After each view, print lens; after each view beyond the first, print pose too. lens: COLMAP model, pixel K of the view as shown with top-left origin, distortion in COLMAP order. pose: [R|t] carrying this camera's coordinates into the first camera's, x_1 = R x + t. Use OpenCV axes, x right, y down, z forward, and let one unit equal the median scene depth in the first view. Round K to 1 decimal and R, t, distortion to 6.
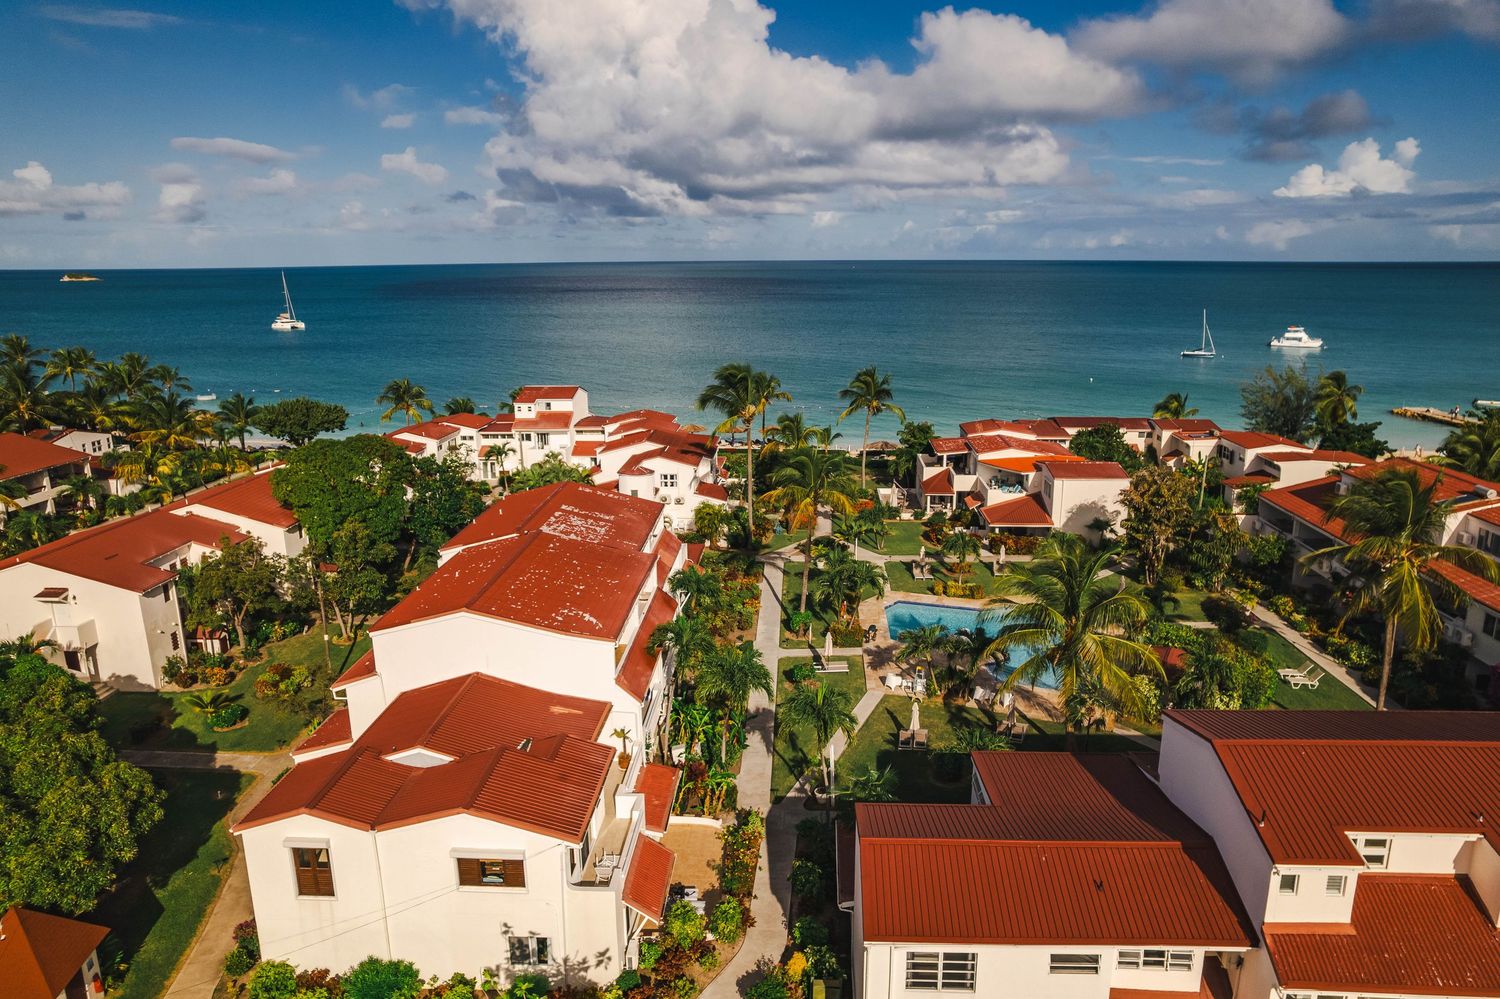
lens RADIAL K [[953.0, 0, 750.0], [0, 953.0, 499.5], [0, 0, 1]] dist [-0.005076, -0.000593]
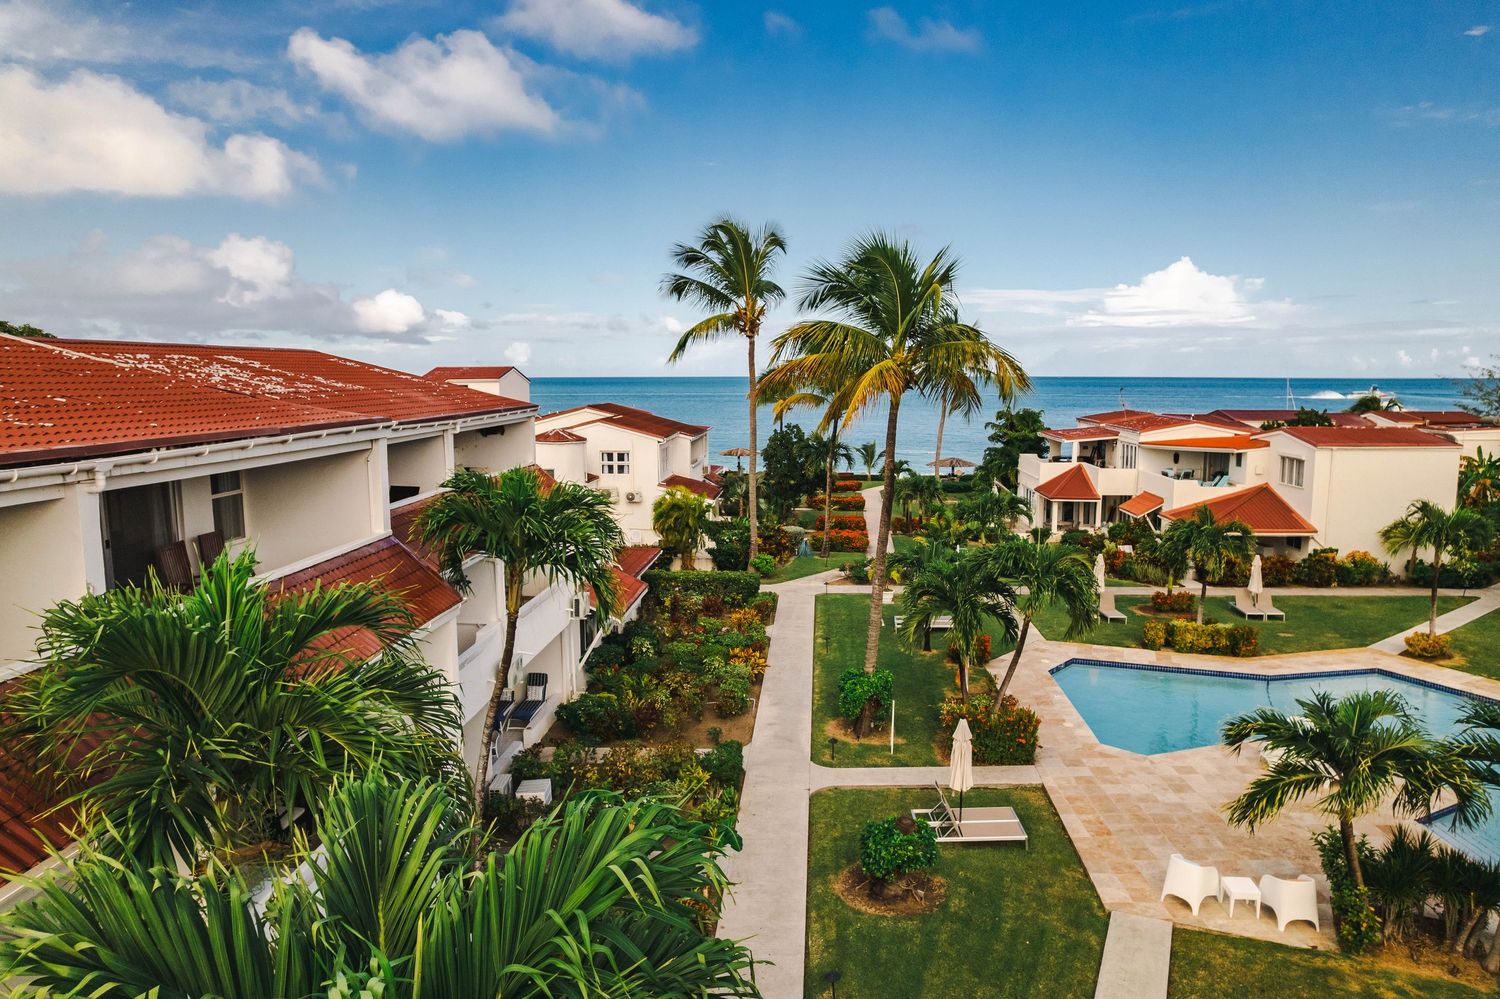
lens RADIAL K [[953.0, 0, 750.0], [0, 953.0, 499.5], [0, 0, 1]] dist [-0.005076, -0.000593]
pose [[0.999739, 0.008092, -0.021354, 0.009534], [-0.010402, 0.993834, -0.110387, 0.067161], [0.020329, 0.110580, 0.993659, 0.439155]]
